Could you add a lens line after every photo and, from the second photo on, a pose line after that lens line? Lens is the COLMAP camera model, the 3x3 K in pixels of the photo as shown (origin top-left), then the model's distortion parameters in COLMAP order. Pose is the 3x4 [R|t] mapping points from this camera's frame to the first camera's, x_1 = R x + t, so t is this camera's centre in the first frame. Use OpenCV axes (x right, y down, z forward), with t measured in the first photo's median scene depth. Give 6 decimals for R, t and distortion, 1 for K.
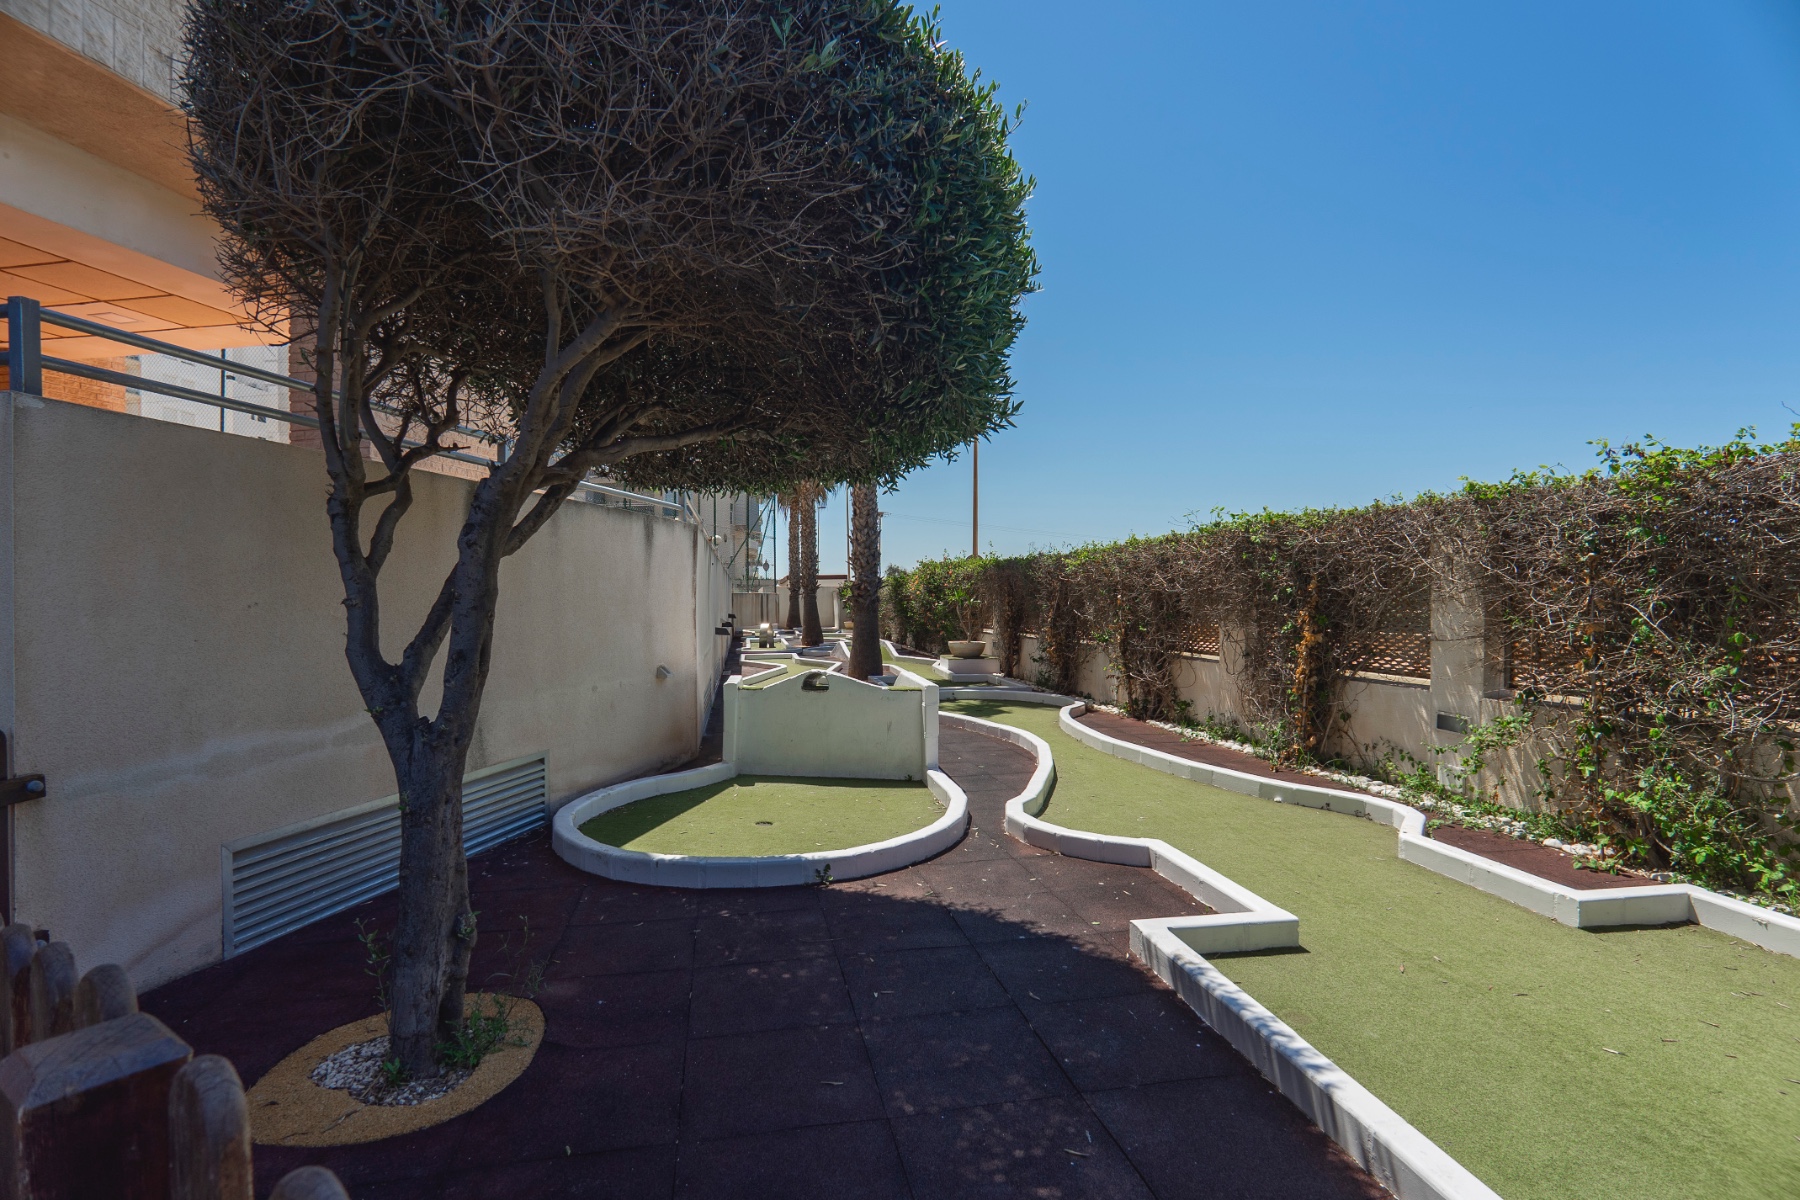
lens RADIAL K [[868.2, 0, 902.2], [0, 868.2, 609.1], [0, 0, 1]] dist [-0.026488, 0.010829]
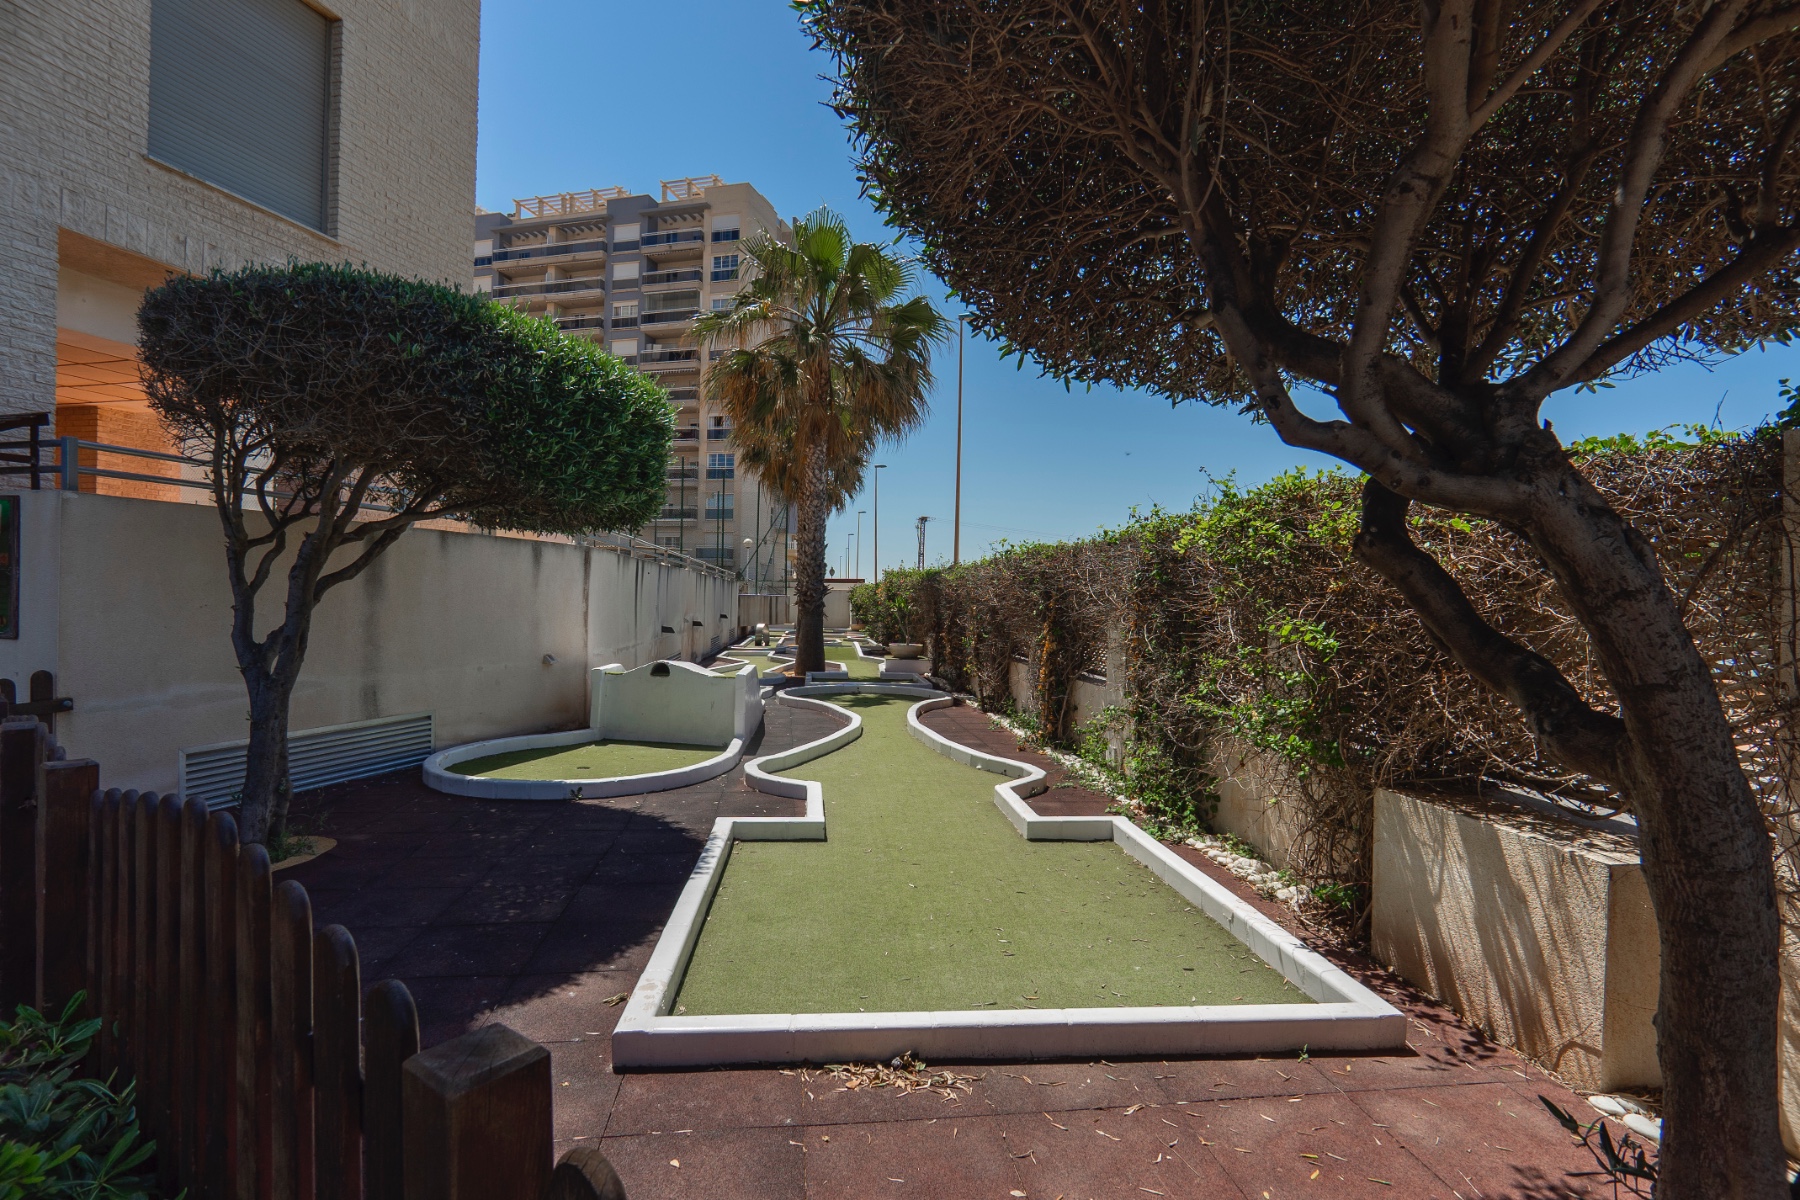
lens RADIAL K [[868.2, 0, 902.2], [0, 868.2, 609.1], [0, 0, 1]] dist [-0.026488, 0.010829]
pose [[0.997314, 0.020365, -0.070356, 0.573863], [-0.020541, 0.999787, -0.001768, -0.020164], [0.070305, 0.003208, 0.997520, -0.452167]]
